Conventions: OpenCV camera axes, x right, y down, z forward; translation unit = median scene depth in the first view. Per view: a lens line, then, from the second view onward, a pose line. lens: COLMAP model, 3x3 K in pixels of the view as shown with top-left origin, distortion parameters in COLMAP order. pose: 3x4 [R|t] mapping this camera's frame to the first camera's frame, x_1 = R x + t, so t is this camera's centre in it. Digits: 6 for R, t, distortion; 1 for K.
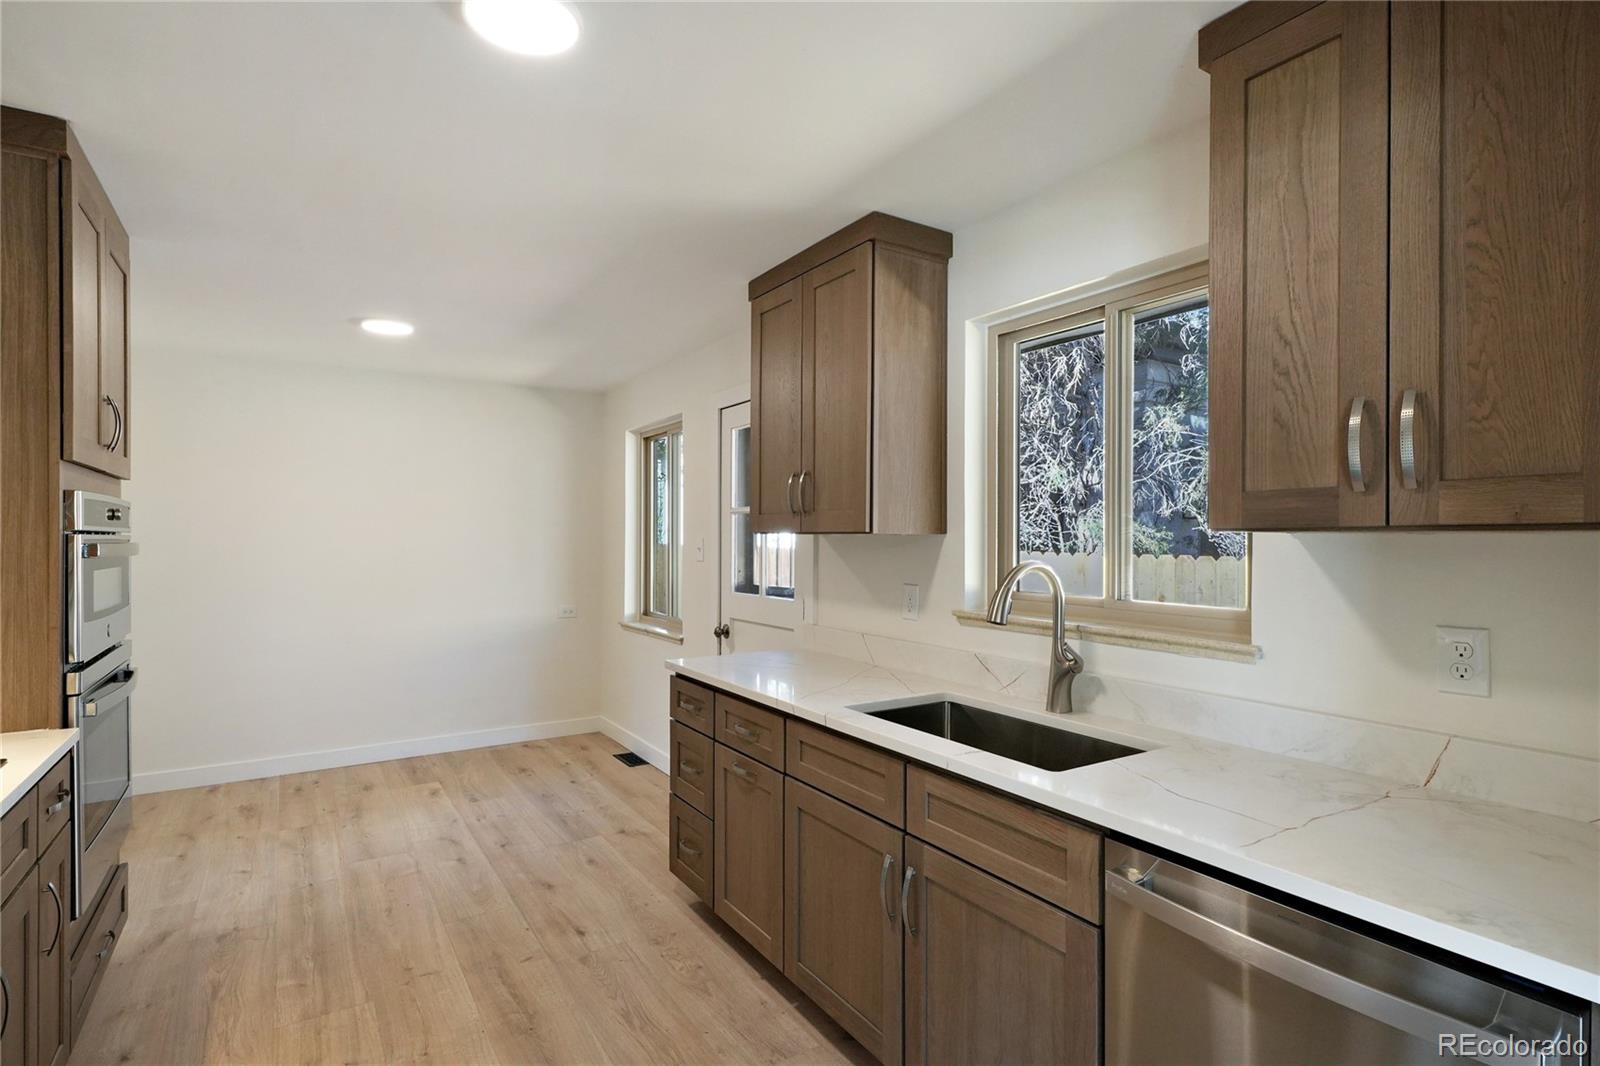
lens RADIAL K [[805.7, 0, 835.0], [0, 805.7, 527.7], [0, 0, 1]] dist [0.000389, 0.003602]
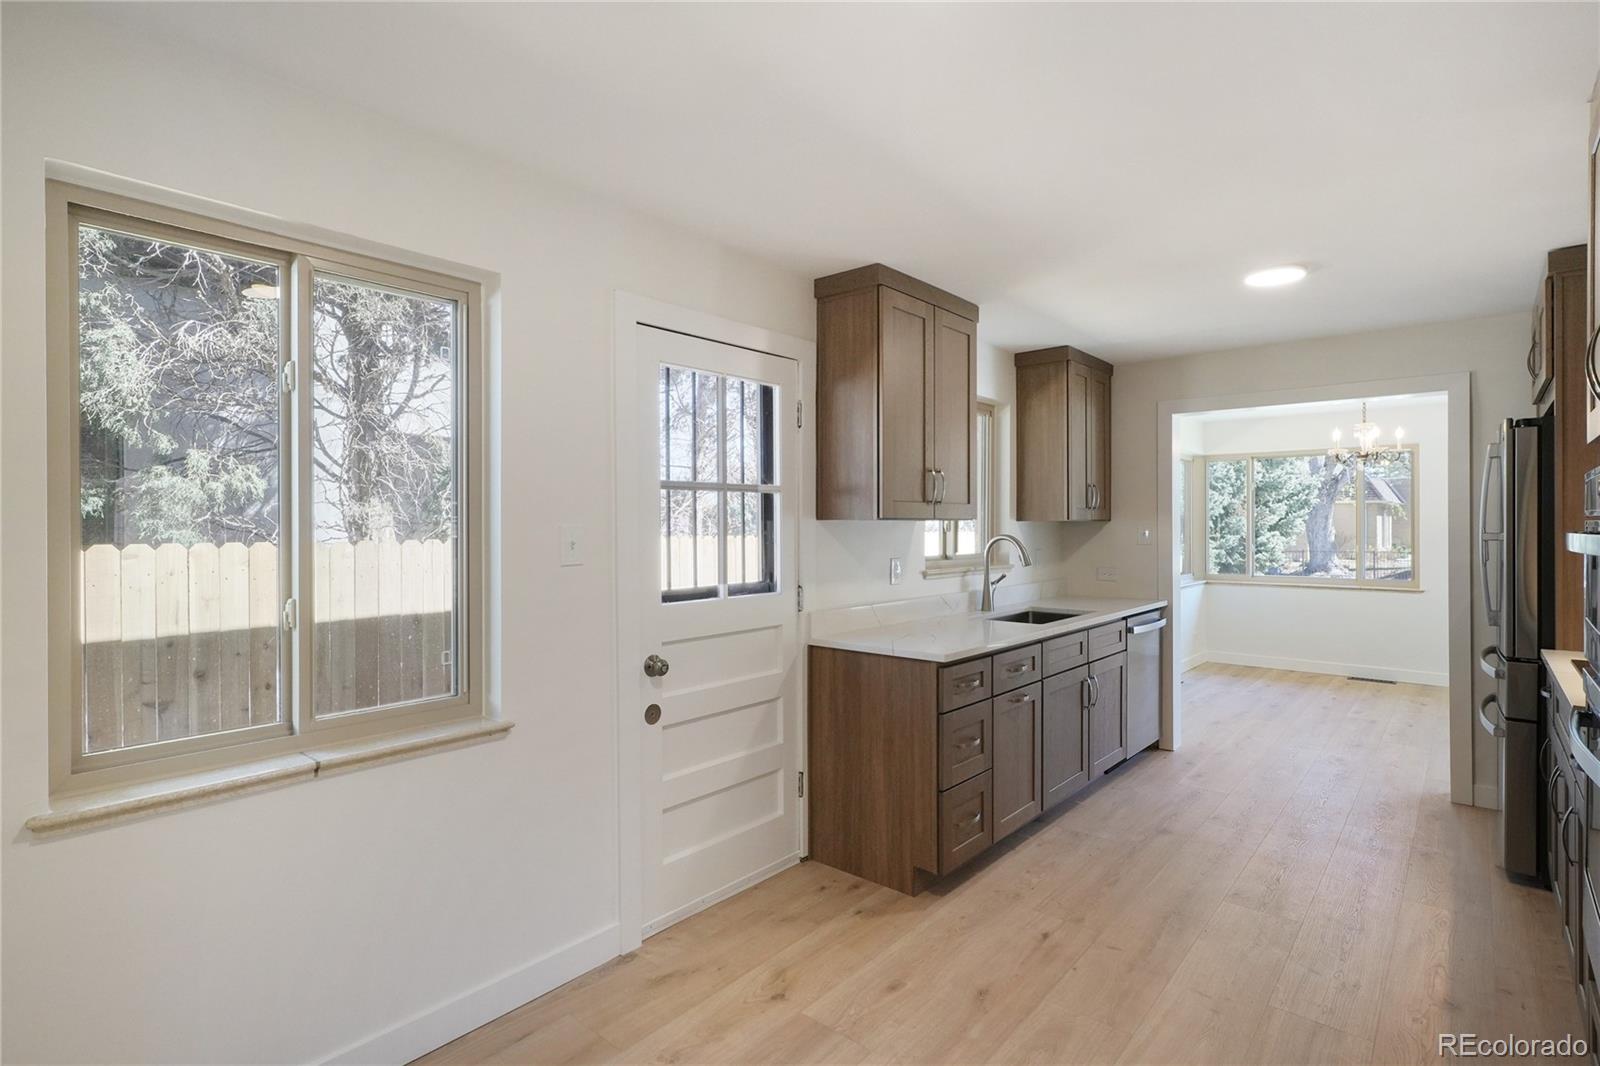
lens RADIAL K [[805.7, 0, 776.1], [0, 805.7, 524.1], [0, 0, 1]] dist [0.000389, 0.003602]
pose [[-0.259179, -0.002816, 0.965825, -1.030827], [-0.011688, 0.999932, -0.000221, 0.014710], [-0.965758, -0.011346, -0.259195, 1.392577]]
